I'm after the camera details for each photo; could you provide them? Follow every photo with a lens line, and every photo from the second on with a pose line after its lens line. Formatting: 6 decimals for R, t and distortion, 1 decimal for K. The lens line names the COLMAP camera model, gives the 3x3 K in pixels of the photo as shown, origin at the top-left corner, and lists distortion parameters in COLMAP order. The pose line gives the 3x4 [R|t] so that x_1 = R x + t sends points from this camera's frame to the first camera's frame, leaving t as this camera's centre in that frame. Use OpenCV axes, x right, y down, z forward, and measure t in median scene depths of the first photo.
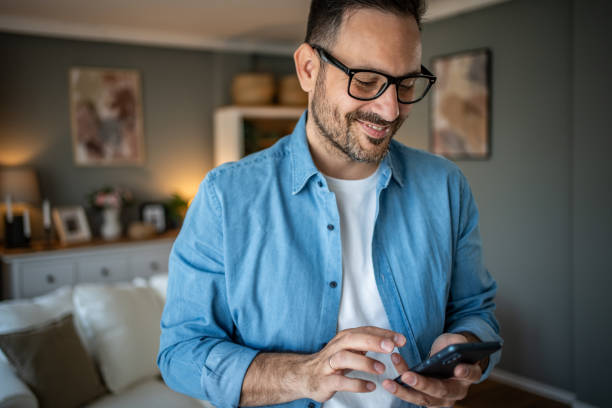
lens RADIAL K [[628.6, 0, 300.7], [0, 628.6, 203.0], [0, 0, 1]] dist [-0.018590, 0.177284]
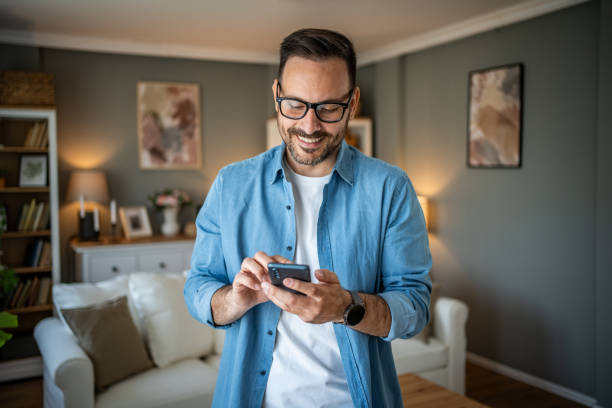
lens RADIAL K [[628.6, 0, 300.7], [0, 628.6, 203.0], [0, 0, 1]] dist [-0.018590, 0.177284]
pose [[0.992870, 0.020426, -0.117442, 0.061293], [-0.021912, 0.999695, -0.011376, 0.007298], [0.117174, 0.013868, 0.993015, -0.077839]]
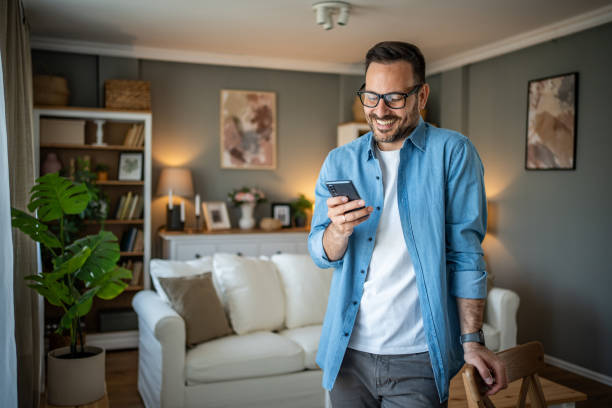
lens RADIAL K [[641.2, 0, 306.0], [0, 641.2, 204.0], [0, 0, 1]] dist [0.011513, 0.002005]
pose [[0.974981, 0.038894, -0.218861, 0.088057], [-0.046923, 0.998398, -0.031608, 0.046268], [0.217281, 0.041087, 0.975244, -0.202714]]
